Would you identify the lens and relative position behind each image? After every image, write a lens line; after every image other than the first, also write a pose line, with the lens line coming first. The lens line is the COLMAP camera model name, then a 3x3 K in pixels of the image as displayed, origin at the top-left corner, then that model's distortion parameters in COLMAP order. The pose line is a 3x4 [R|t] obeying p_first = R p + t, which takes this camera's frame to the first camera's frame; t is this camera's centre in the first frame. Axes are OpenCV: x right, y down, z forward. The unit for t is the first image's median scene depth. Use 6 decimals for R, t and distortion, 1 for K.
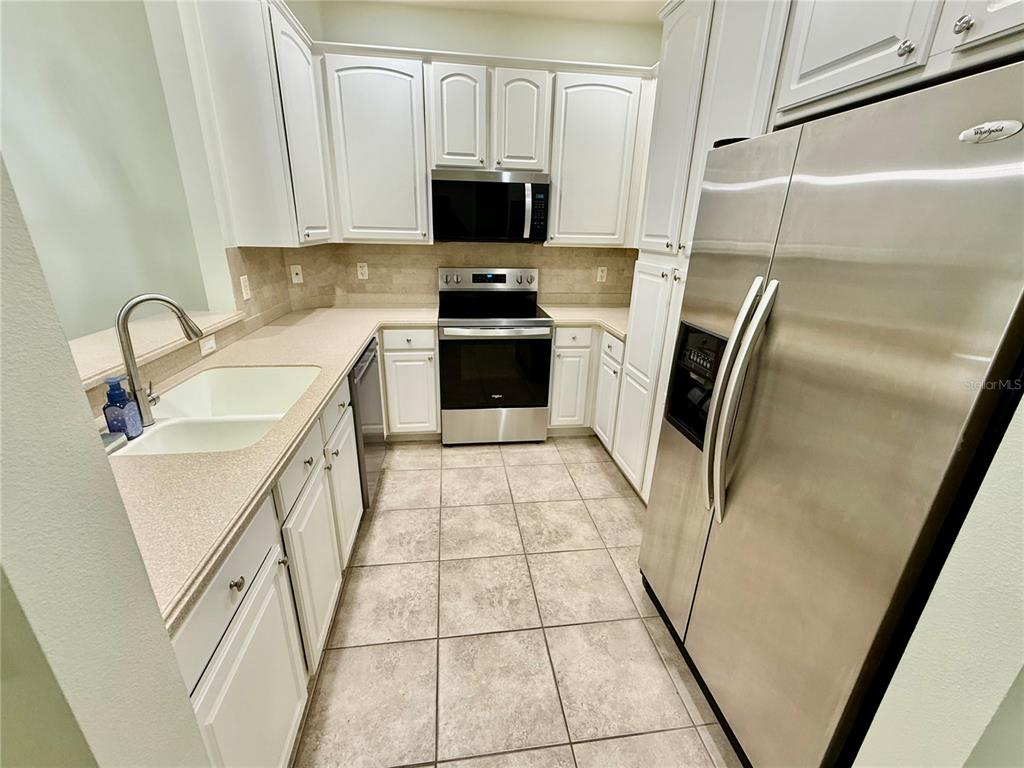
lens RADIAL K [[417.8, 0, 507.4], [0, 417.8, 381.8], [0, 0, 1]] dist [0.000113, 0.000007]
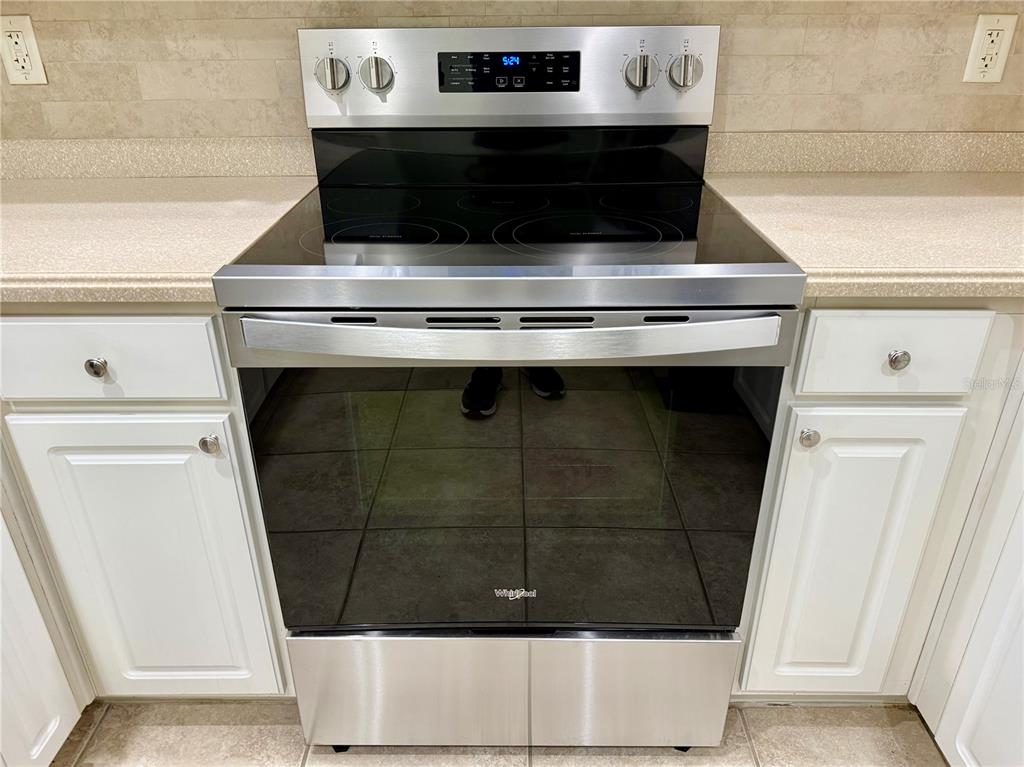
lens RADIAL K [[731.6, 0, 513.0], [0, 731.6, 380.5], [0, 0, 1]] dist [-0.005375, -0.002681]
pose [[0.990595, 0.035362, -0.132175, 0.022034], [-0.019555, 0.992698, 0.119027, -0.128022], [0.135419, -0.115323, 0.984054, 0.600152]]
